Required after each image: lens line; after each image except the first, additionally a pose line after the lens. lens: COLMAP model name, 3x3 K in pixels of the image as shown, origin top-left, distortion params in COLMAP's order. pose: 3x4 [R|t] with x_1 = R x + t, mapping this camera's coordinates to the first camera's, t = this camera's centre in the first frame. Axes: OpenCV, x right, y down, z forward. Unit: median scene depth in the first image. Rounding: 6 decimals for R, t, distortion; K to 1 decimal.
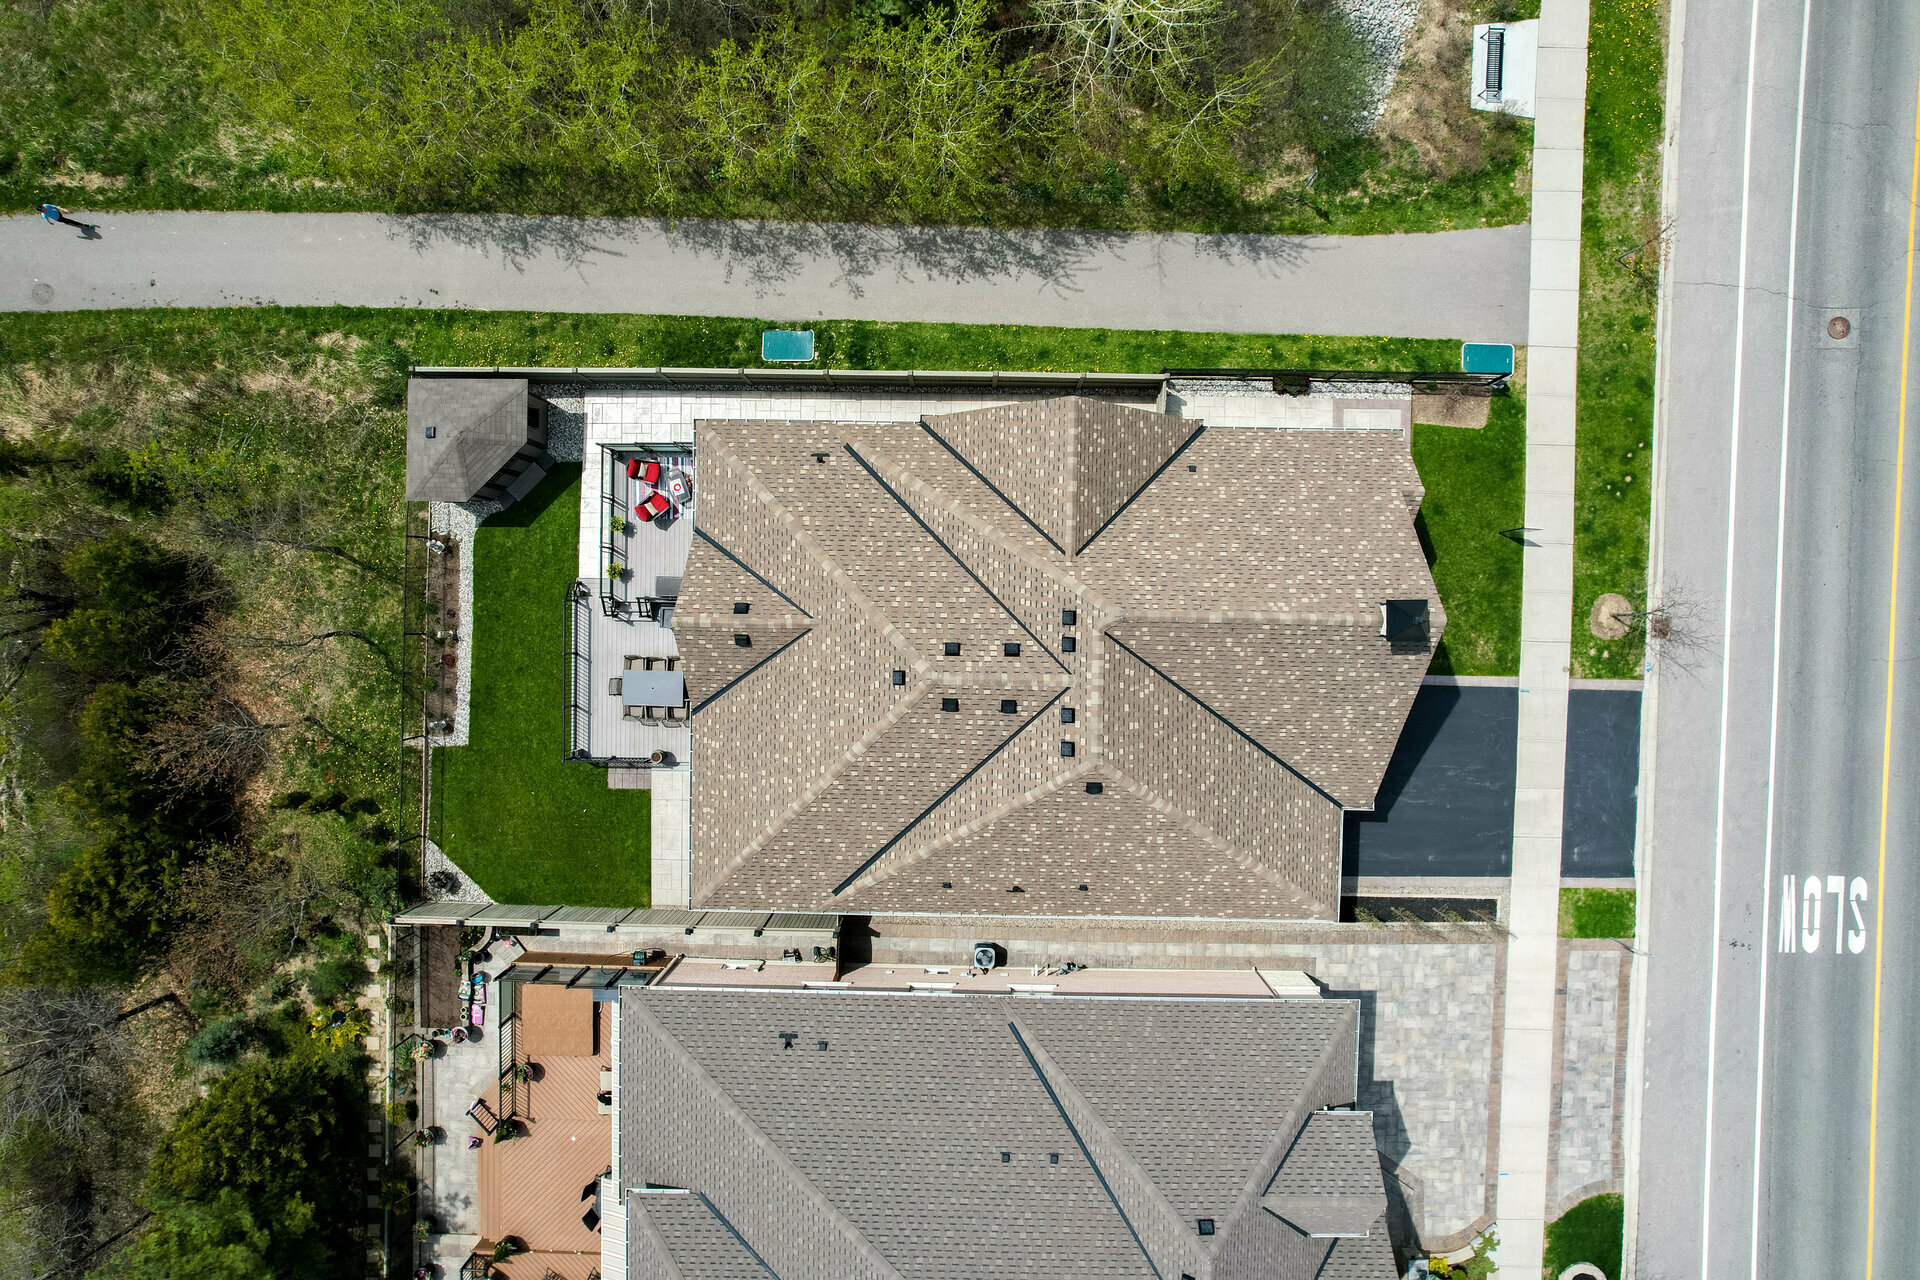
lens RADIAL K [[1228.0, 0, 968.2], [0, 1228.0, 638.5], [0, 0, 1]] dist [-0.086903, 0.078896]
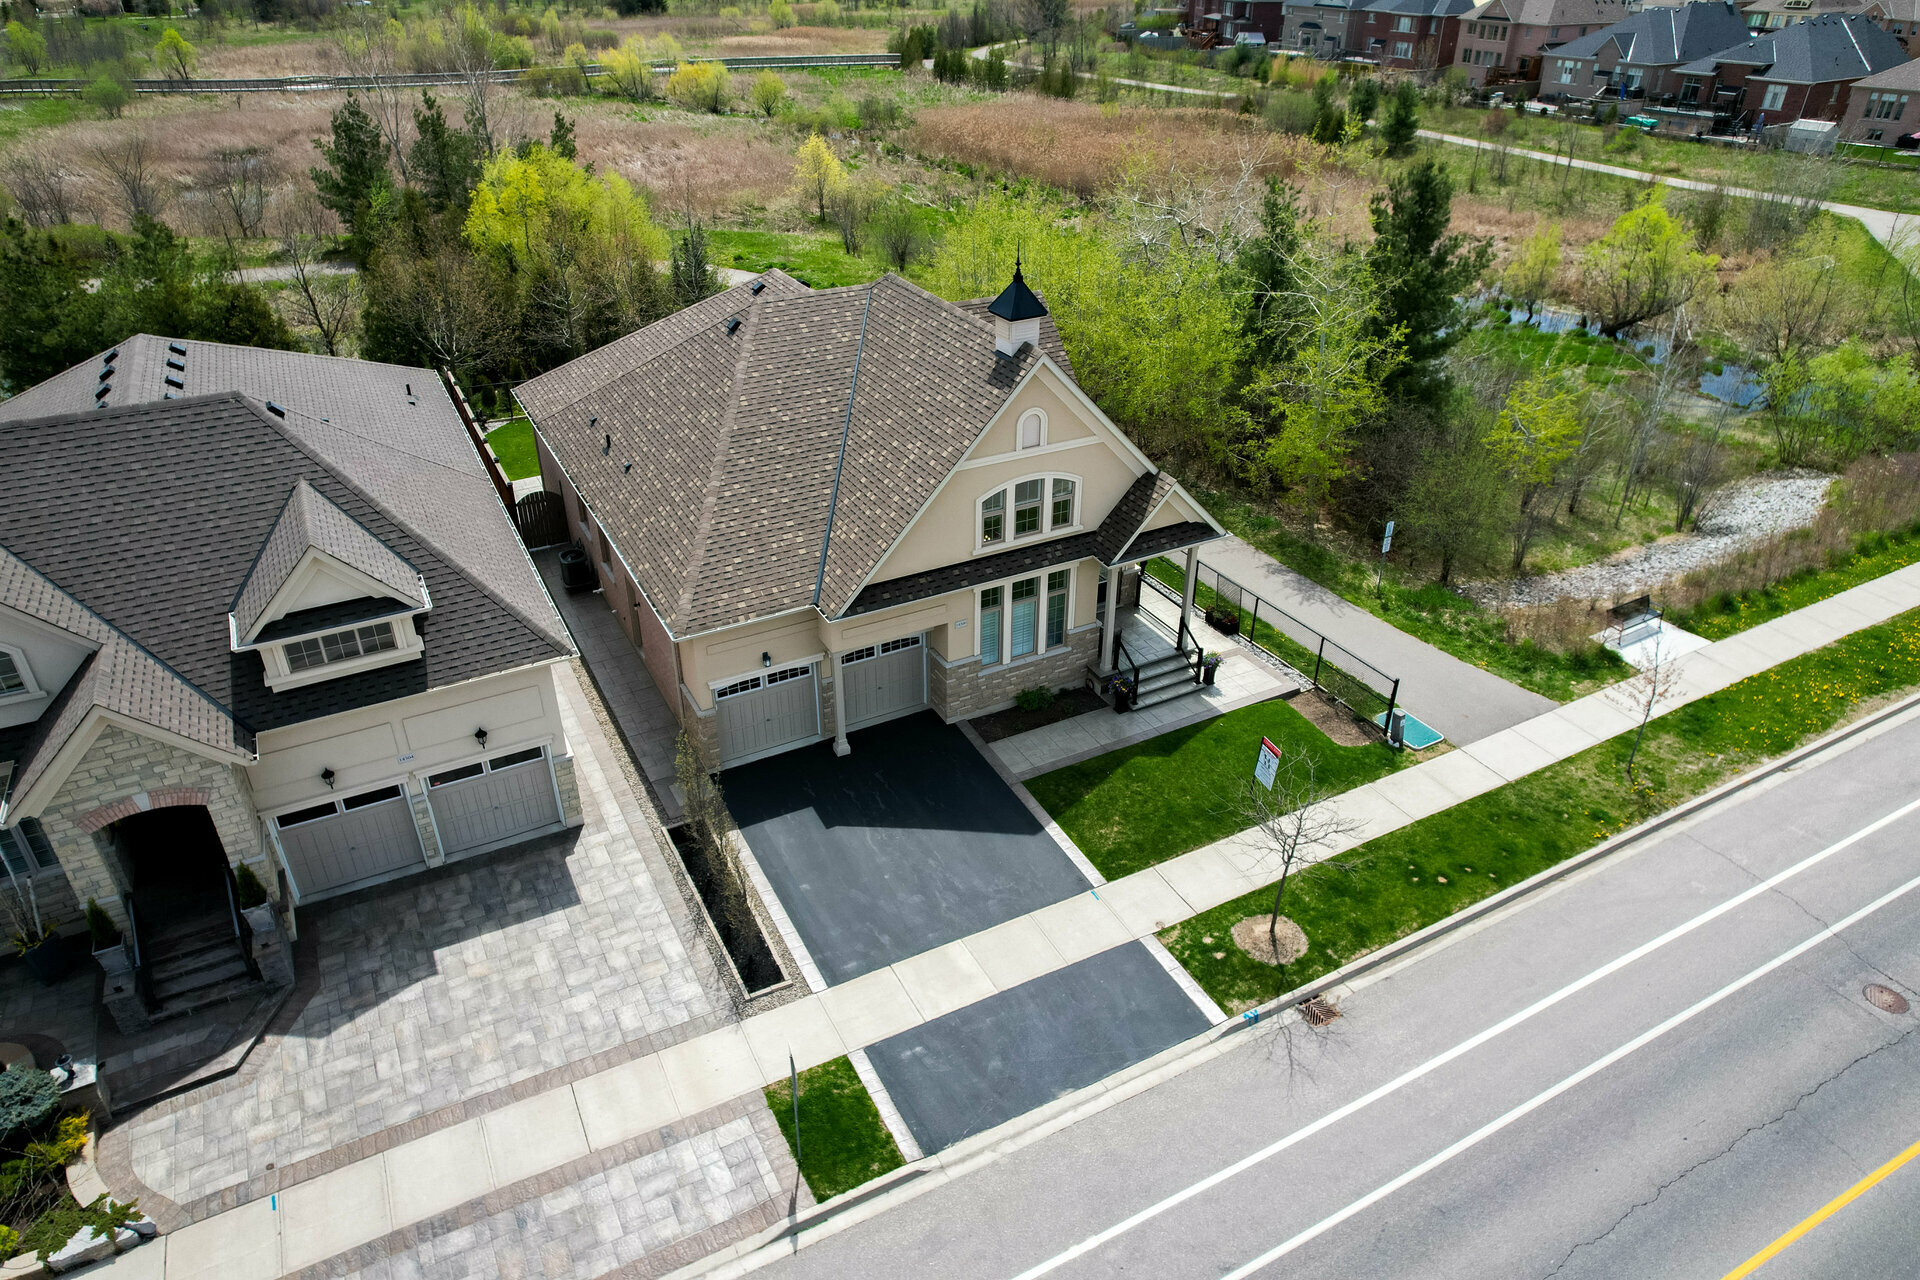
lens RADIAL K [[1234.3, 0, 968.0], [0, 1234.3, 637.6], [0, 0, 1]] dist [-0.093223, 0.085470]
pose [[0.493116, 0.447508, -0.746038, 0.860645], [-0.869560, 0.227438, -0.438335, 0.364327], [-0.026481, 0.864875, 0.501289, 0.545362]]
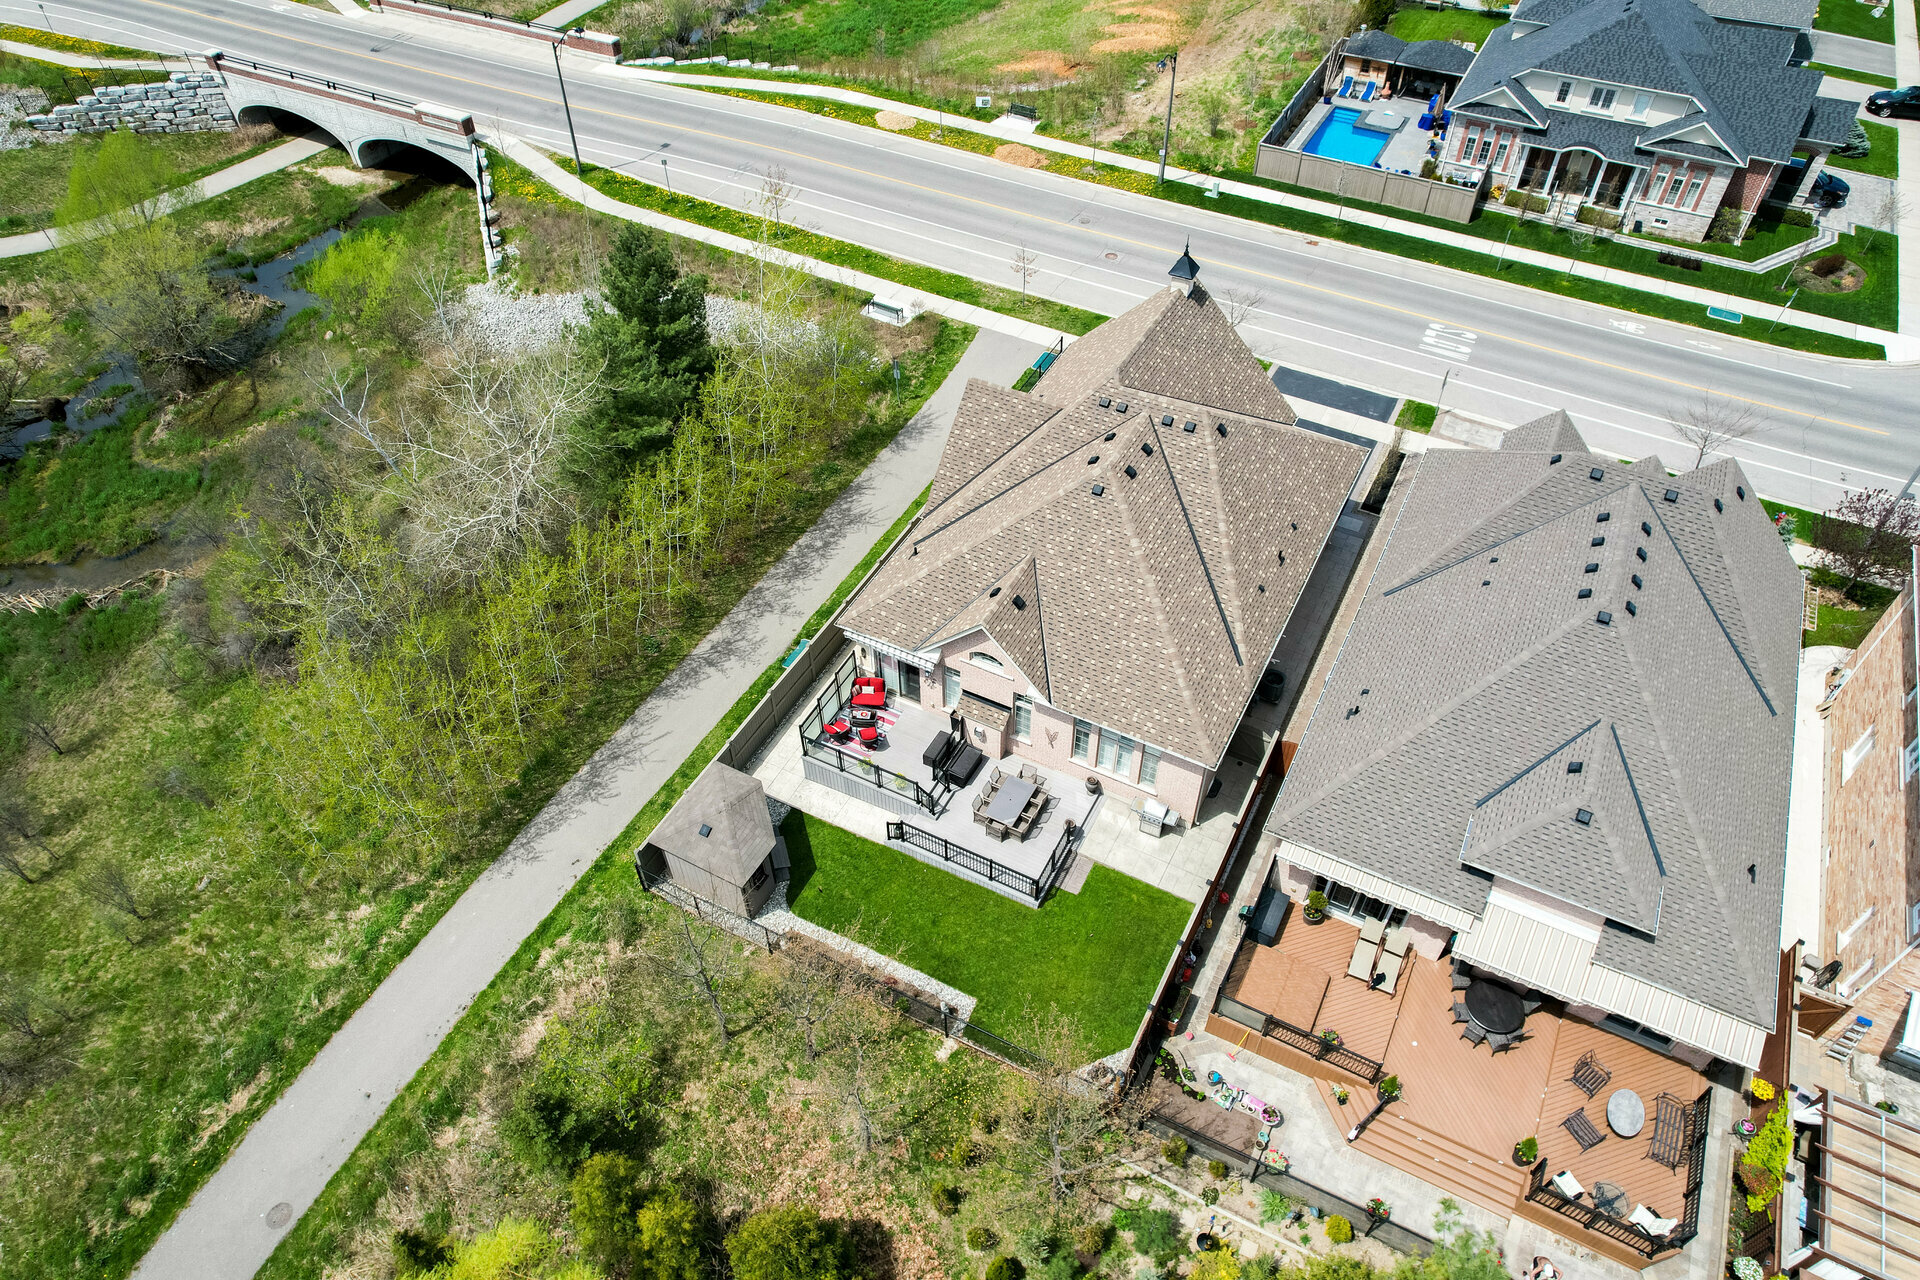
lens RADIAL K [[1228.0, 0, 968.2], [0, 1228.0, 638.5], [0, 0, 1]] dist [-0.086903, 0.078896]
pose [[0.450366, -0.640751, 0.621779, -0.837401], [0.892548, 0.305178, -0.332000, 0.316282], [0.022976, 0.704489, 0.709343, 0.118682]]
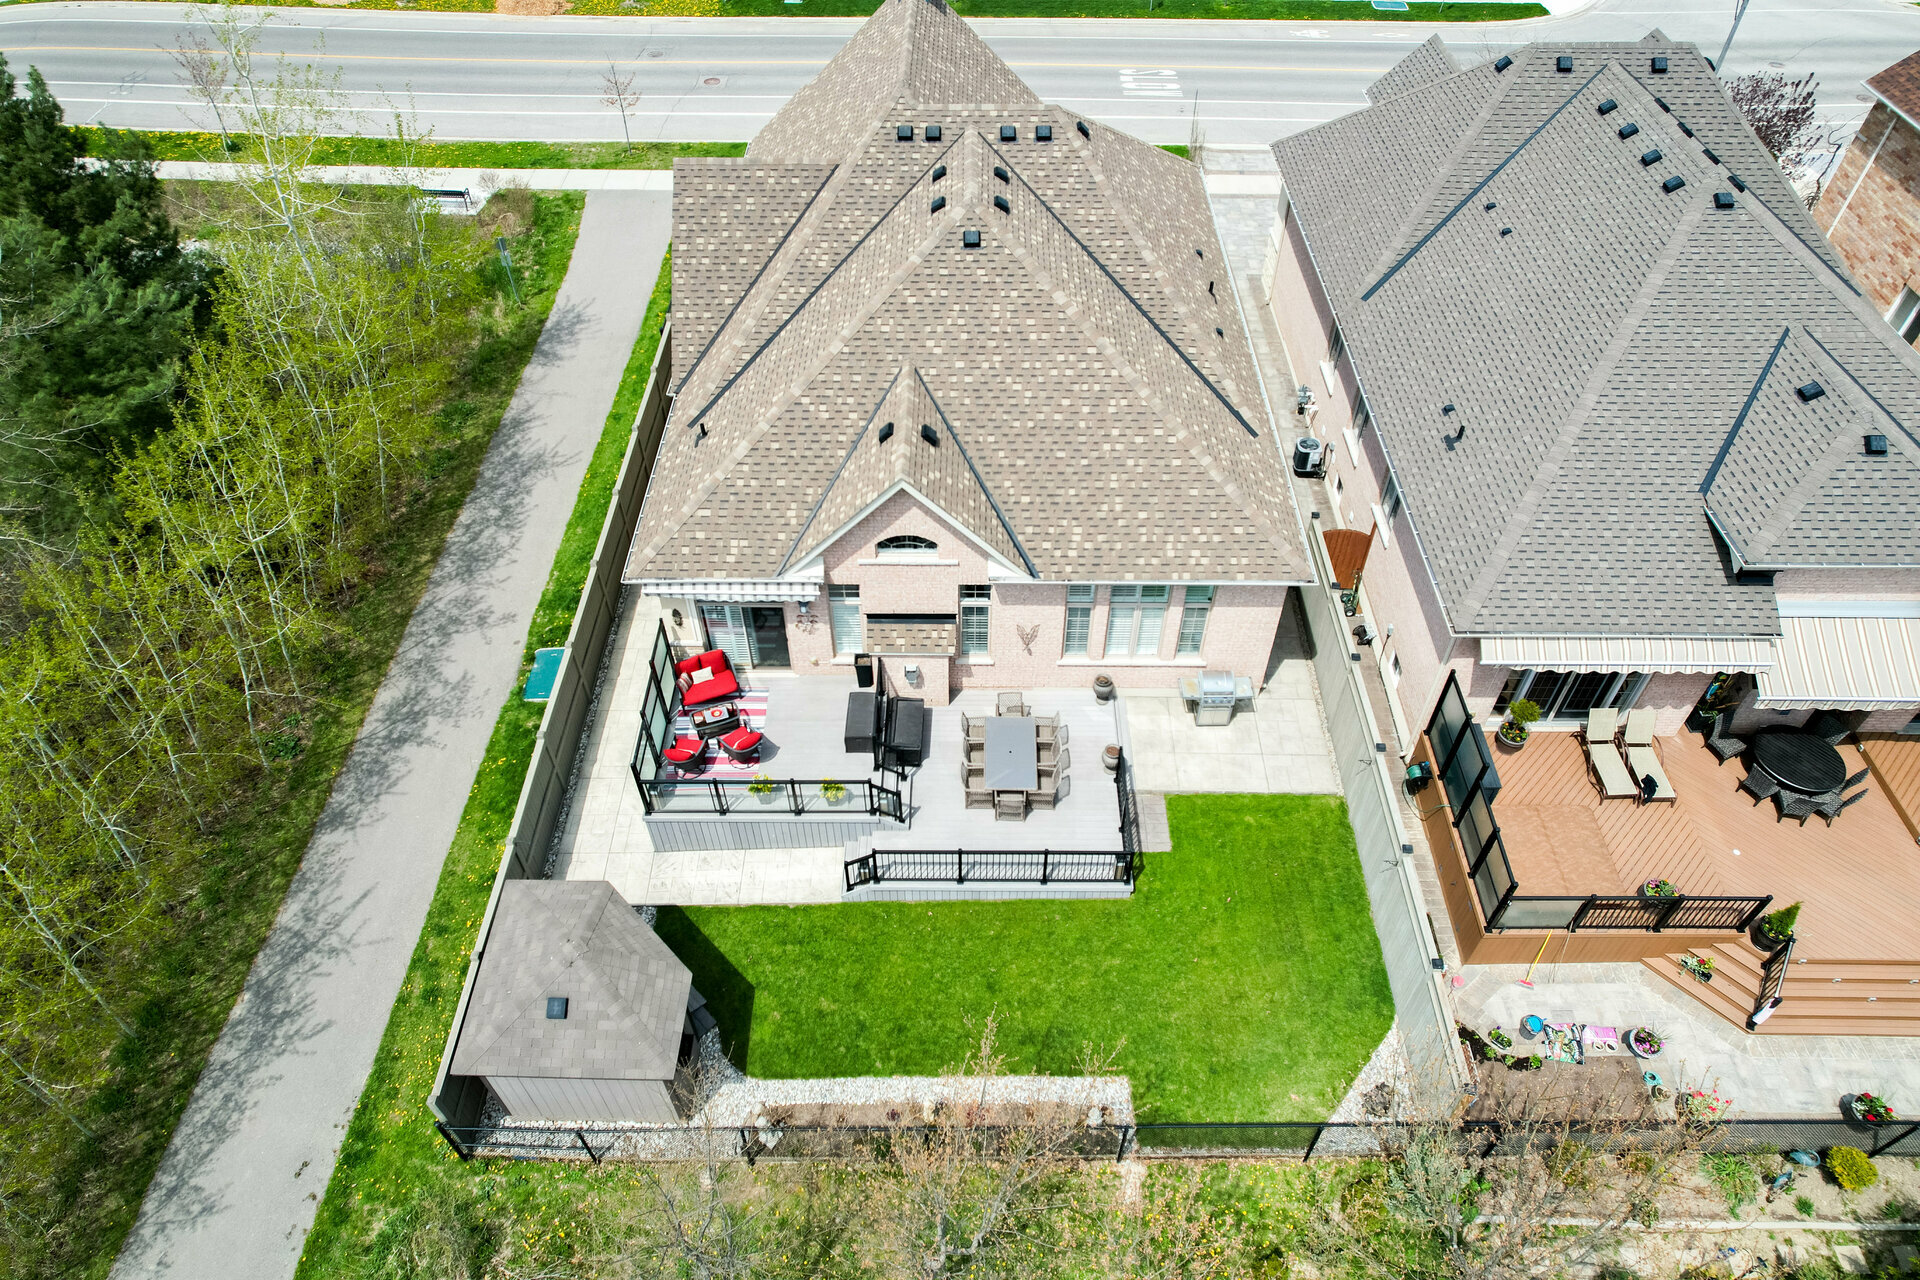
lens RADIAL K [[1228.0, 0, 968.2], [0, 1228.0, 638.5], [0, 0, 1]] dist [-0.086903, 0.078896]
pose [[-0.011616, -0.722659, 0.691108, -0.658547], [0.999725, -0.022474, -0.006696, 0.022749], [0.020371, 0.690840, 0.722721, 0.455409]]
